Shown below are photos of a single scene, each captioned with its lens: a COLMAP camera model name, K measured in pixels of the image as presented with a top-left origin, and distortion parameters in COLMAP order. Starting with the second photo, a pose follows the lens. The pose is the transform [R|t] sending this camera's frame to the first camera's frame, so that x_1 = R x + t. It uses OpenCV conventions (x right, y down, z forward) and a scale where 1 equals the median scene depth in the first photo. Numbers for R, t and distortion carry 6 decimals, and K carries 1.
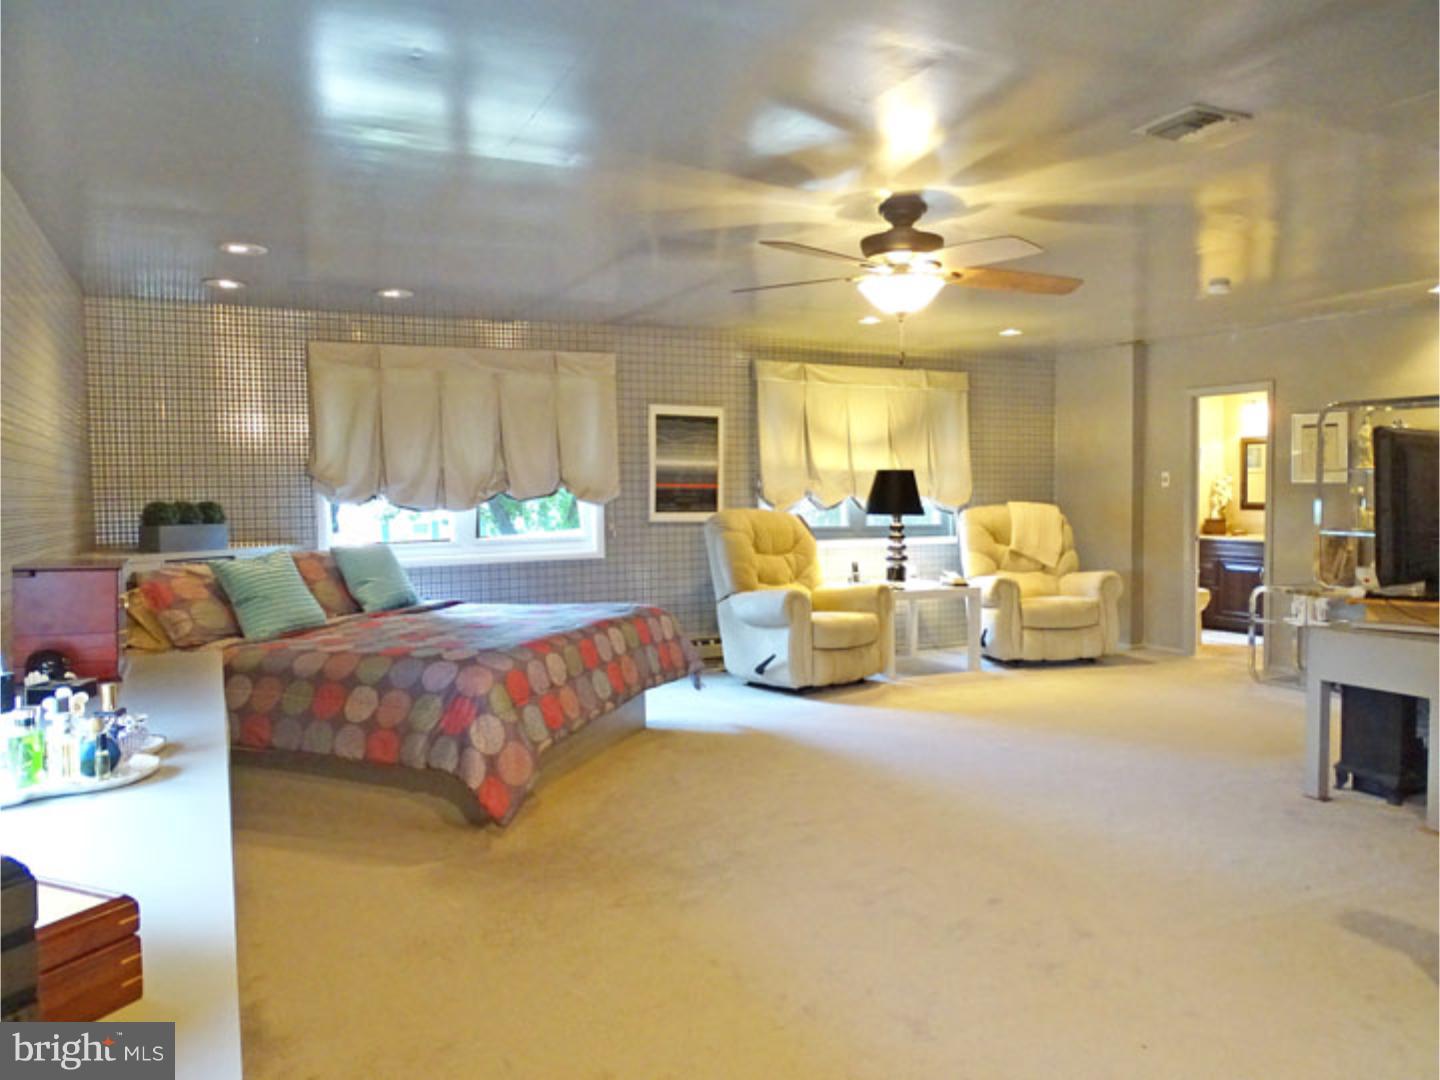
lens RADIAL K [[1035.1, 0, 720.0], [0, 1035.1, 540.0], [0, 0, 1]] dist [-0.008024, 0.002567]
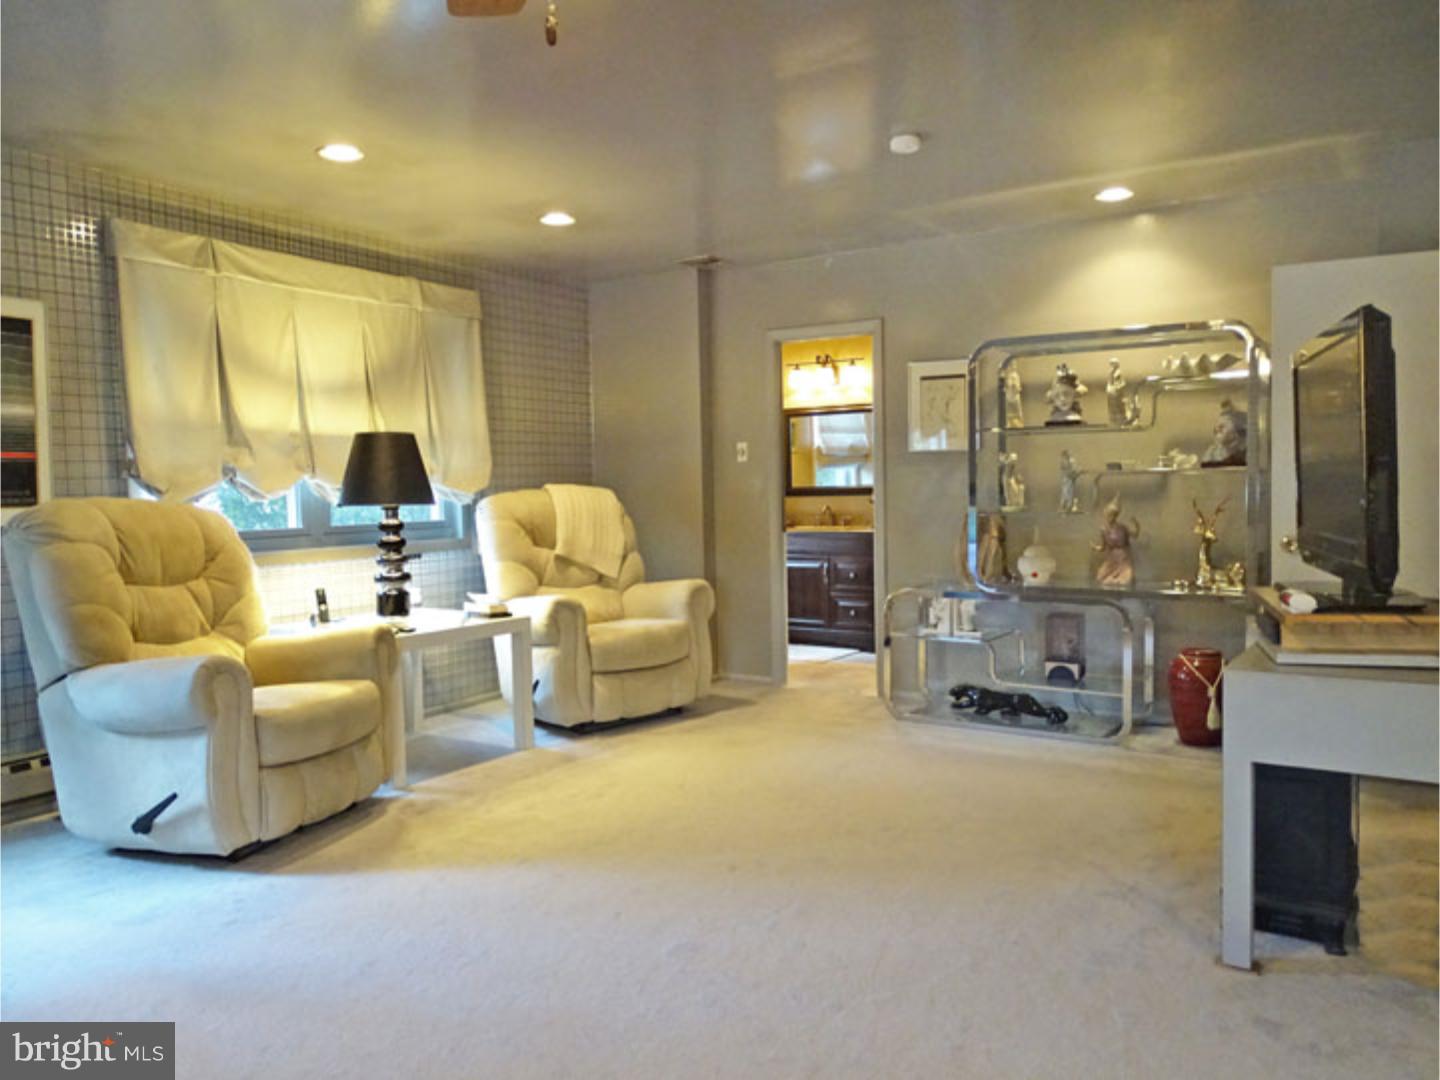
lens RADIAL K [[1126.8, 0, 716.6], [0, 1126.8, 533.4], [0, 0, 1]] dist [0.003170, 0.006874]
pose [[0.872898, -0.035347, 0.486621, 0.017200], [0.040574, 0.999177, -0.000203, -0.000282], [-0.486213, 0.019921, 0.873613, 0.336687]]
